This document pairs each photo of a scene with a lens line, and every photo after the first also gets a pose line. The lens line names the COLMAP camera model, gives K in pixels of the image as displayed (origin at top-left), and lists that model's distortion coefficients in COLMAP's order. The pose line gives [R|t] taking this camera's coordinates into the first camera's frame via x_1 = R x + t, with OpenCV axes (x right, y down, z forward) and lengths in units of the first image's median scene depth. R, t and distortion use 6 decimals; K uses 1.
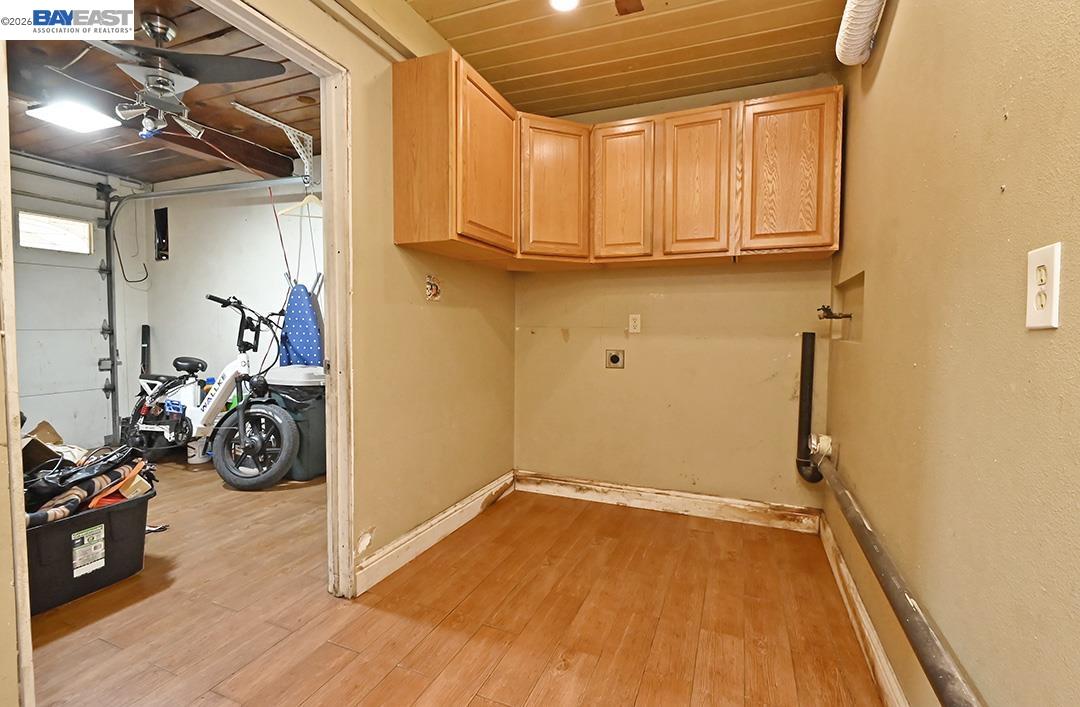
lens RADIAL K [[487.0, 0, 553.1], [0, 487.0, 349.0], [0, 0, 1]] dist [0.000873, -0.004974]
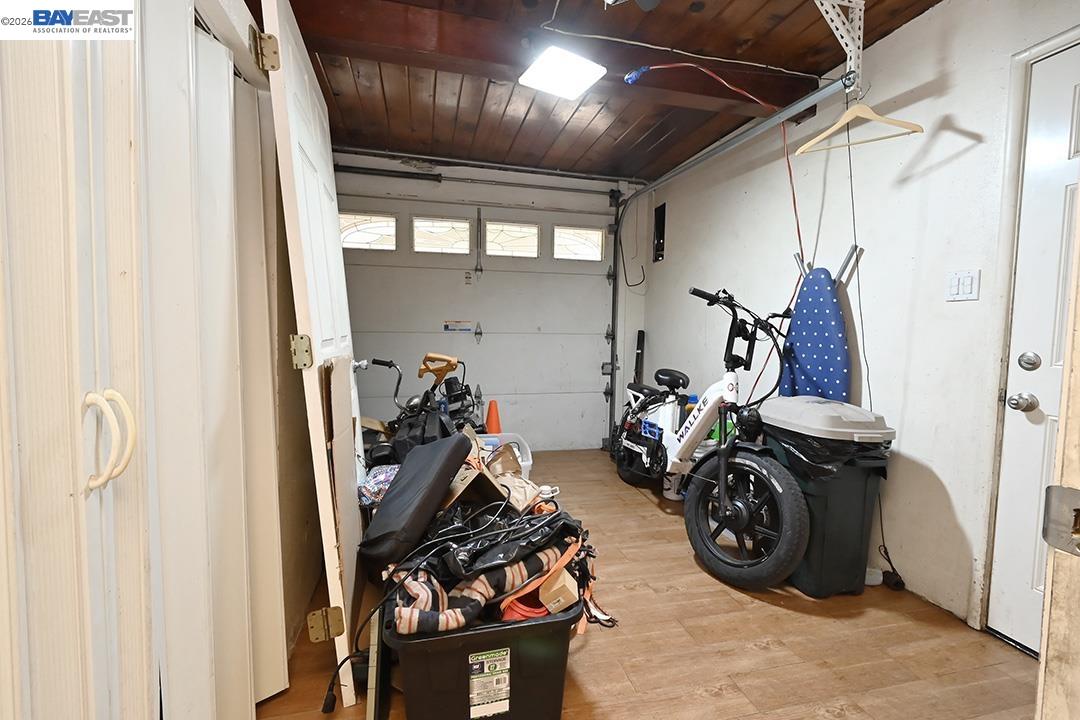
lens RADIAL K [[473.0, 0, 544.5], [0, 473.0, 354.9], [0, 0, 1]] dist [0.000399, -0.000444]
pose [[0.586757, 0.049609, -0.808242, -0.242862], [-0.052006, 0.998370, 0.023524, -0.016717], [0.808092, 0.028231, 0.588380, 0.377943]]
